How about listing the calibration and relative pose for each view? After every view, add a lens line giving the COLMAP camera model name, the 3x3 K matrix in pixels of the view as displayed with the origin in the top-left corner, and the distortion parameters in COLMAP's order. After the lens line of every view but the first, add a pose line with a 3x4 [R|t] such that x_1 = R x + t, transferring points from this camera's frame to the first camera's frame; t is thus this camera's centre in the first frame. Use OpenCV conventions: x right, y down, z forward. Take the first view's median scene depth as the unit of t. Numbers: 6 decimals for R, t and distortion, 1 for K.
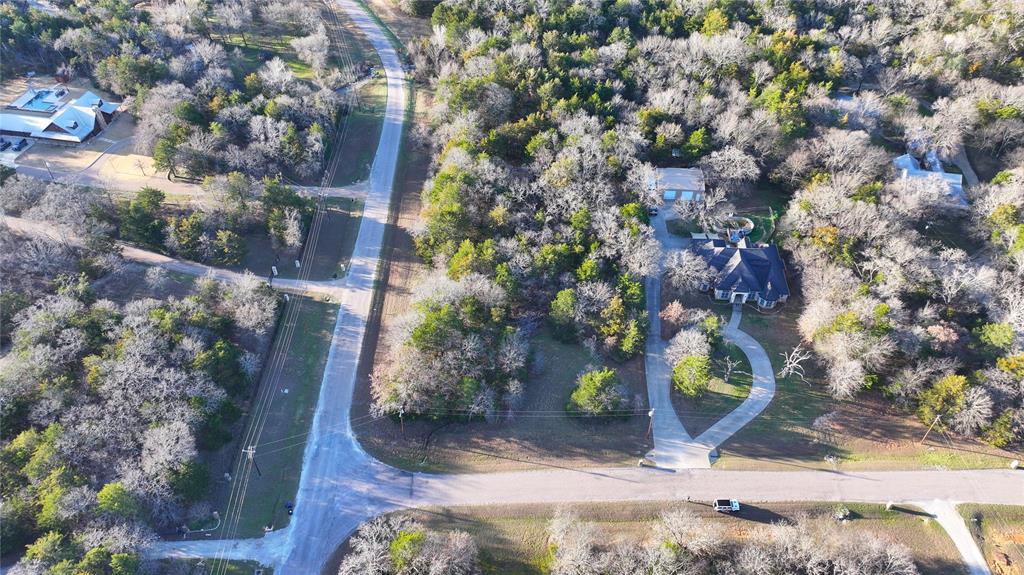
lens RADIAL K [[722.7, 0, 516.0], [0, 722.7, 283.8], [0, 0, 1]] dist [-0.009179, 0.022495]
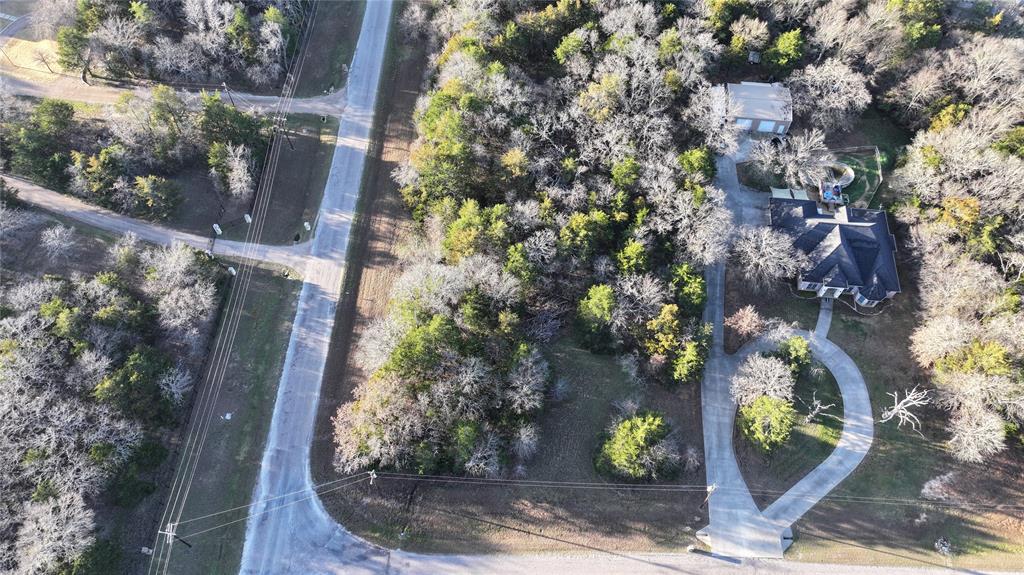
lens RADIAL K [[722.7, 0, 511.6], [0, 722.7, 287.4], [0, 0, 1]] dist [-0.009179, 0.022495]
pose [[0.999096, 0.037175, -0.020633, -0.007313], [-0.031168, 0.970446, 0.239298, -0.158180], [0.028919, -0.238438, 0.970727, 0.270939]]
